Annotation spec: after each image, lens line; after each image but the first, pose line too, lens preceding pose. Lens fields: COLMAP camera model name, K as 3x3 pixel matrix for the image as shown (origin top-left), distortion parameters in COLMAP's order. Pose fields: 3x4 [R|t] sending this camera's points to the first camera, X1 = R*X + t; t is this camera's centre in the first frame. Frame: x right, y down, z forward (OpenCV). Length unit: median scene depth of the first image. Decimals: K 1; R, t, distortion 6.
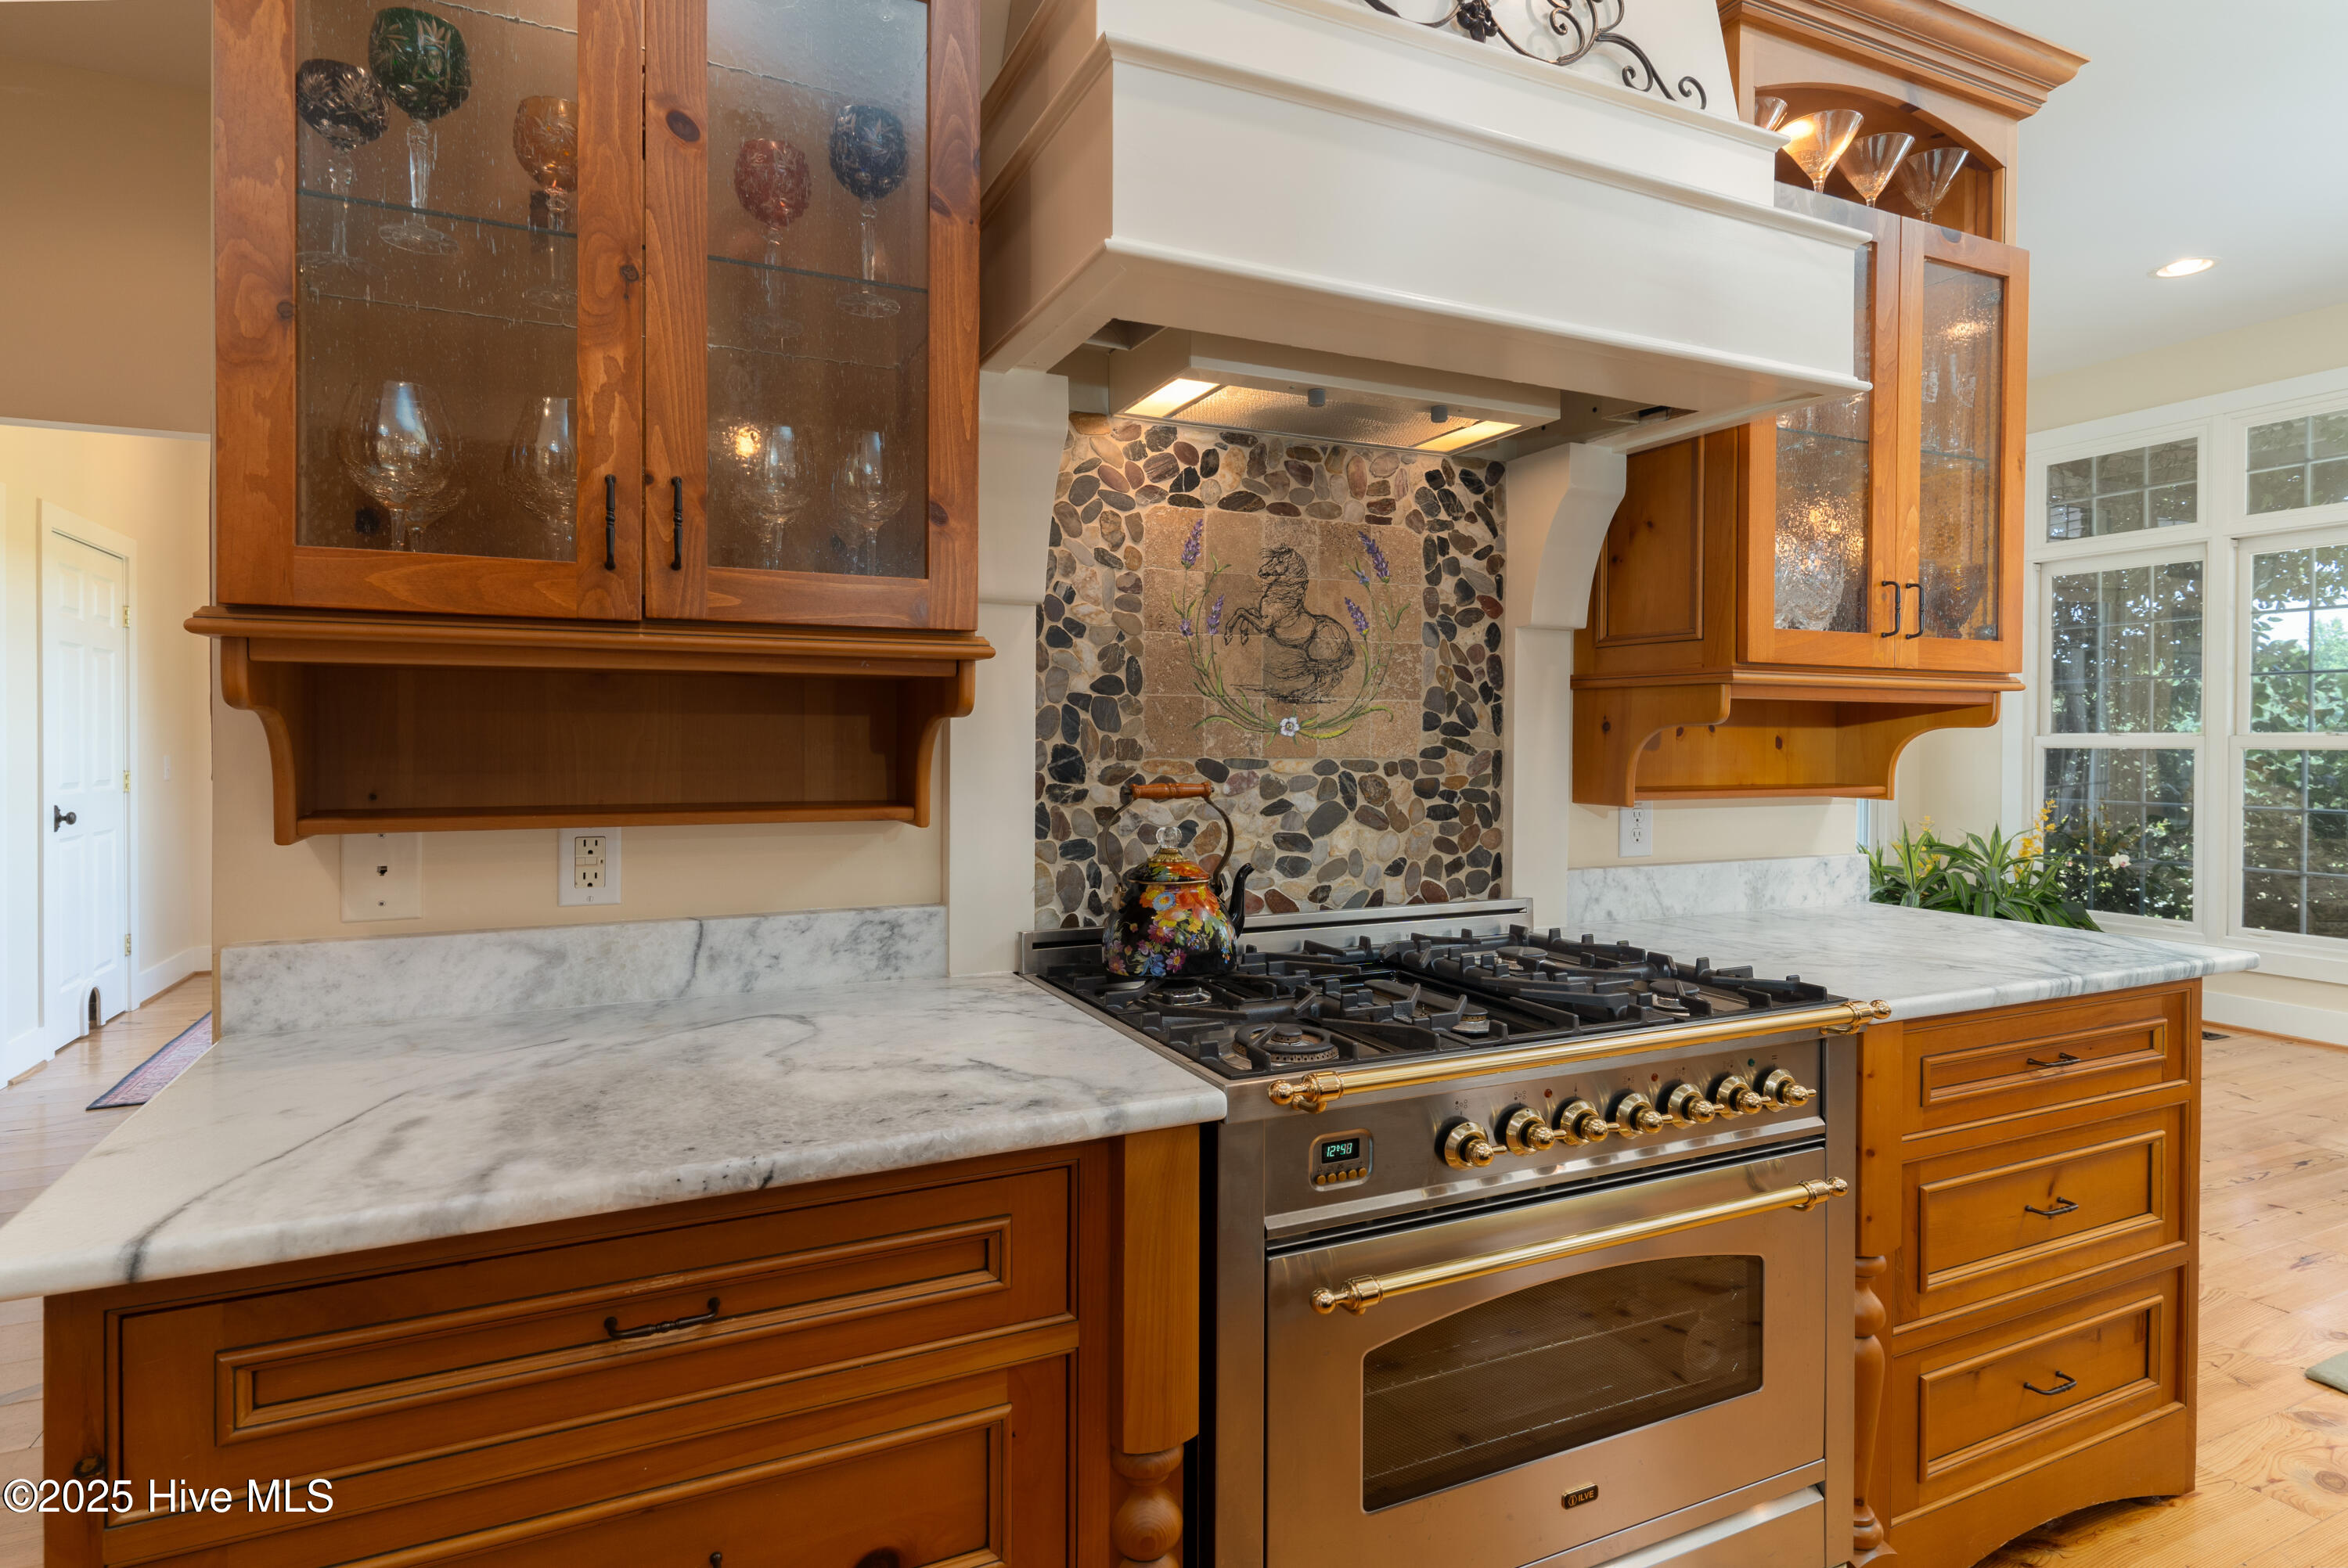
lens RADIAL K [[1130.5, 0, 1214.6], [0, 1130.5, 745.9], [0, 0, 1]] dist [0.000683, 0.000043]
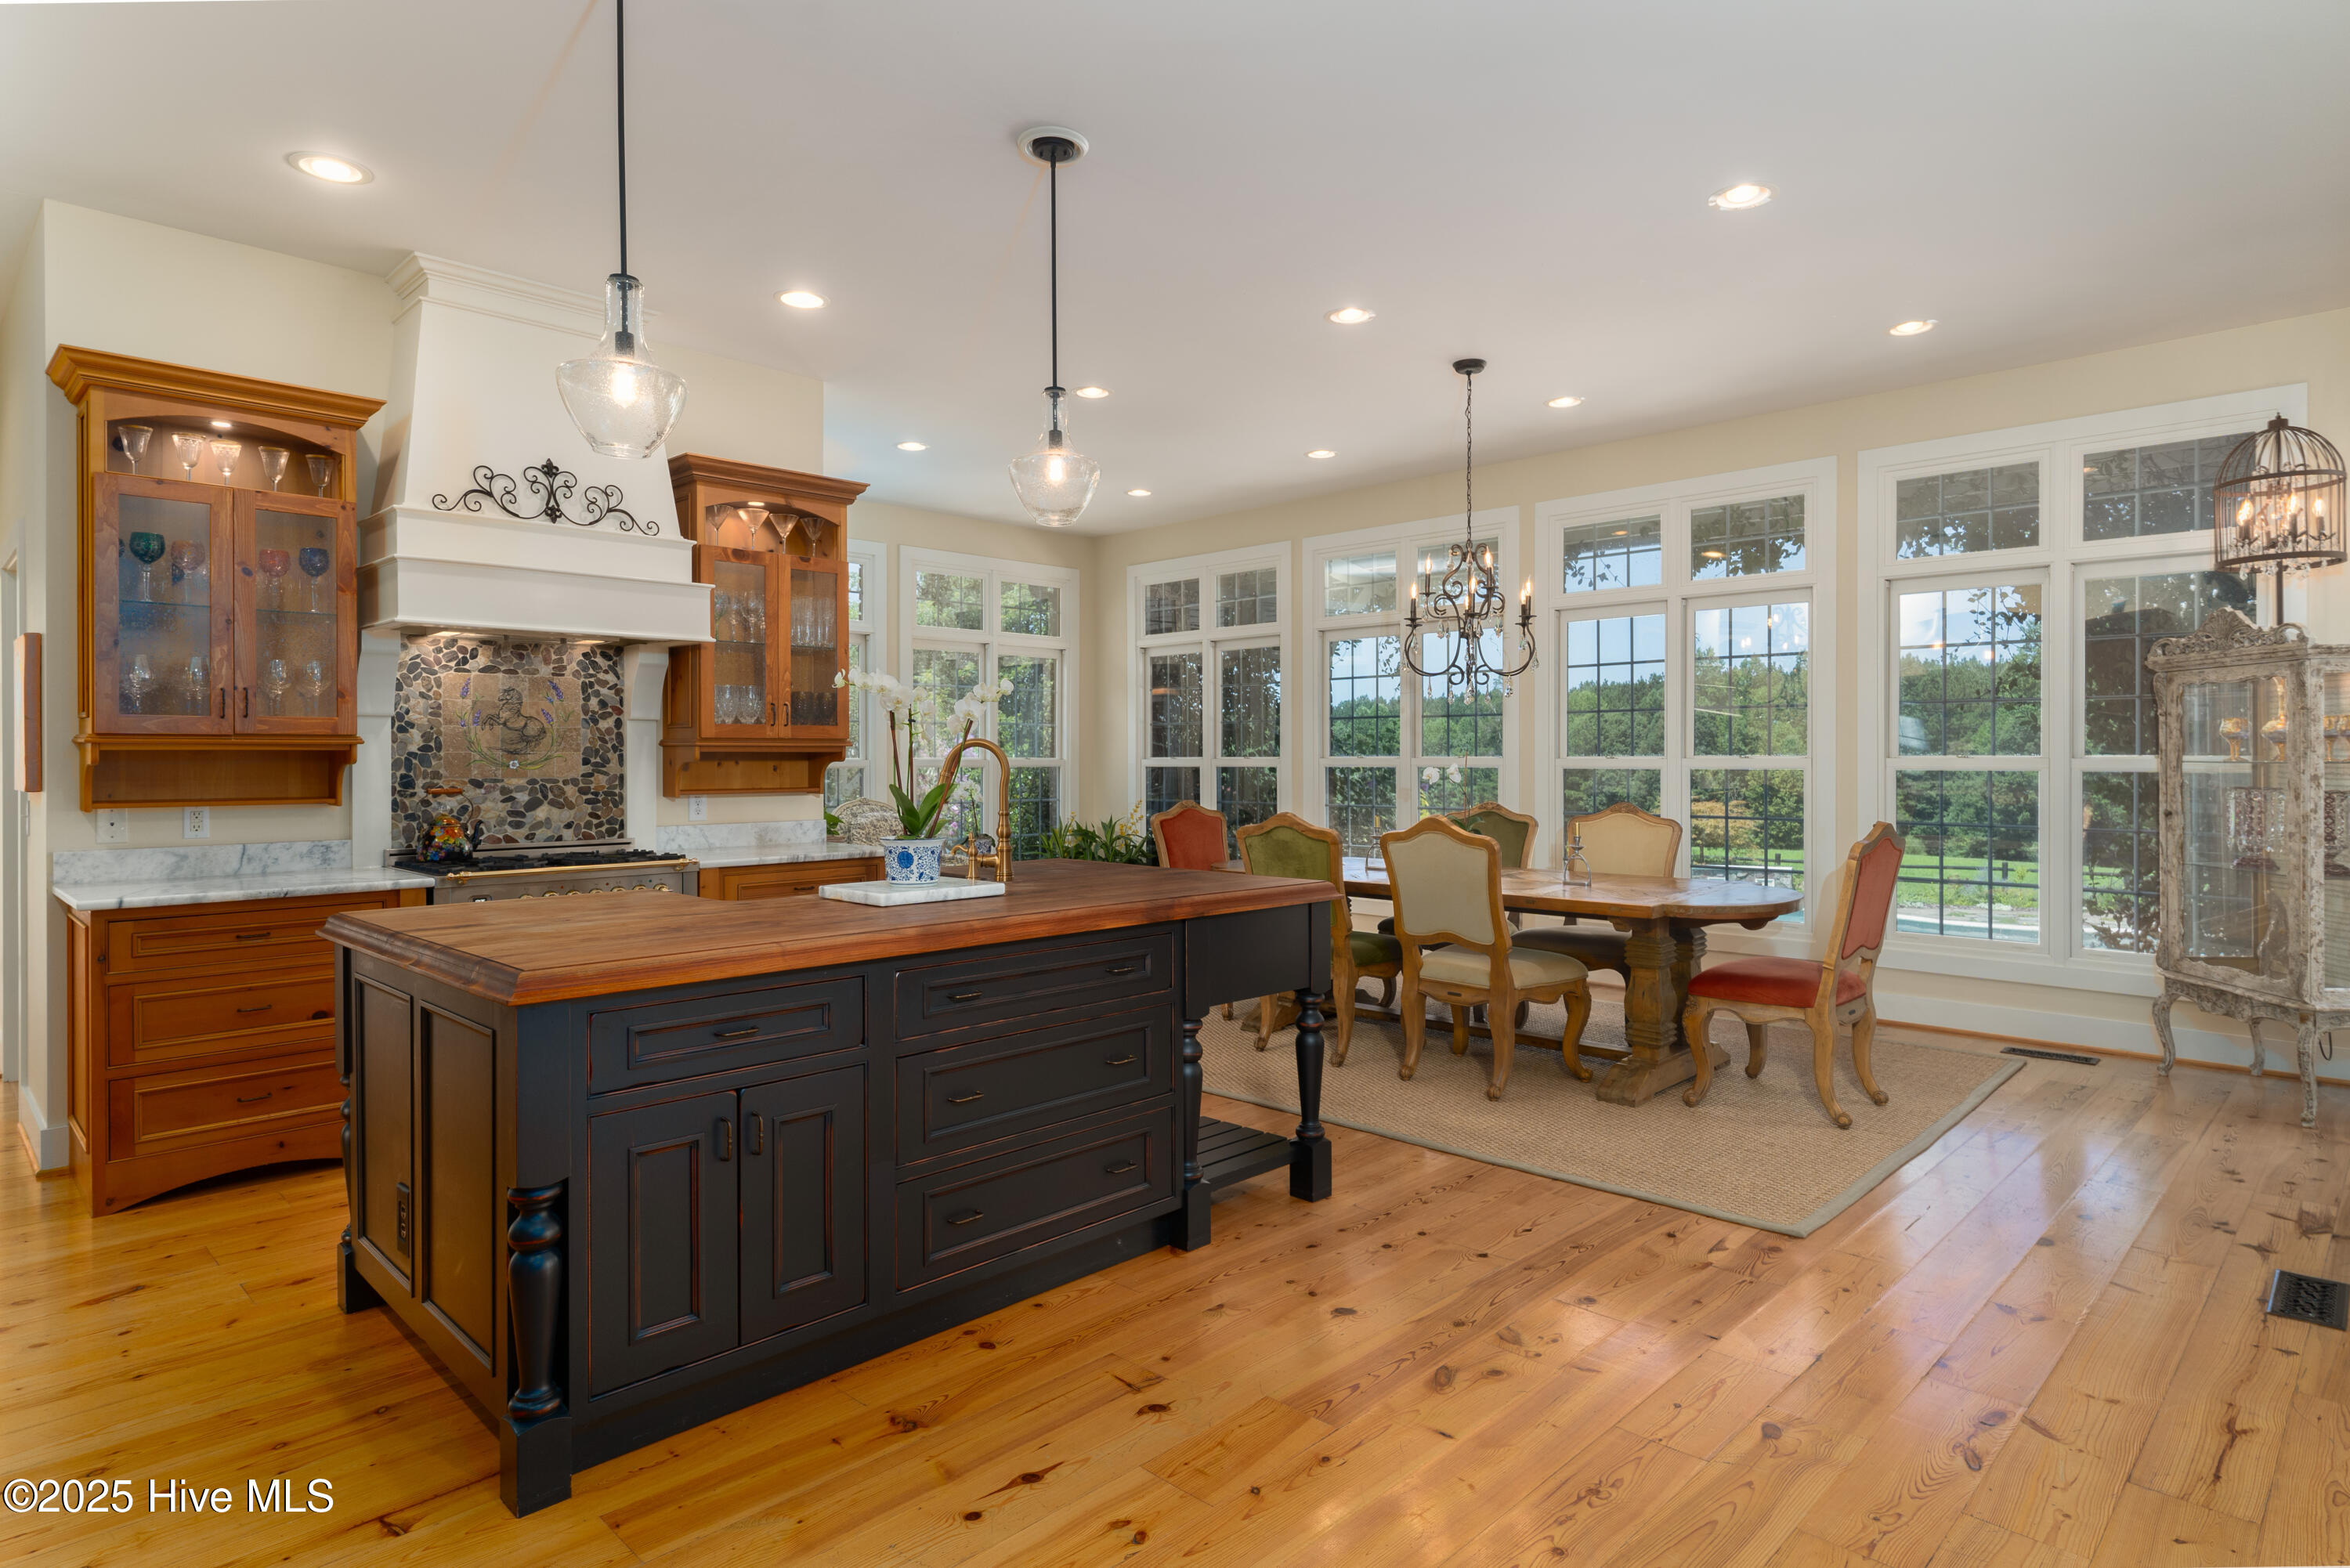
lens RADIAL K [[1281.1, 0, 1053.5], [0, 1281.1, 761.3], [0, 0, 1]] dist [-0.004869, 0.000568]
pose [[0.974241, -0.008530, 0.225347, 0.557099], [0.009620, 0.999947, -0.003736, -0.003198], [-0.225303, 0.005807, 0.974271, -1.832175]]
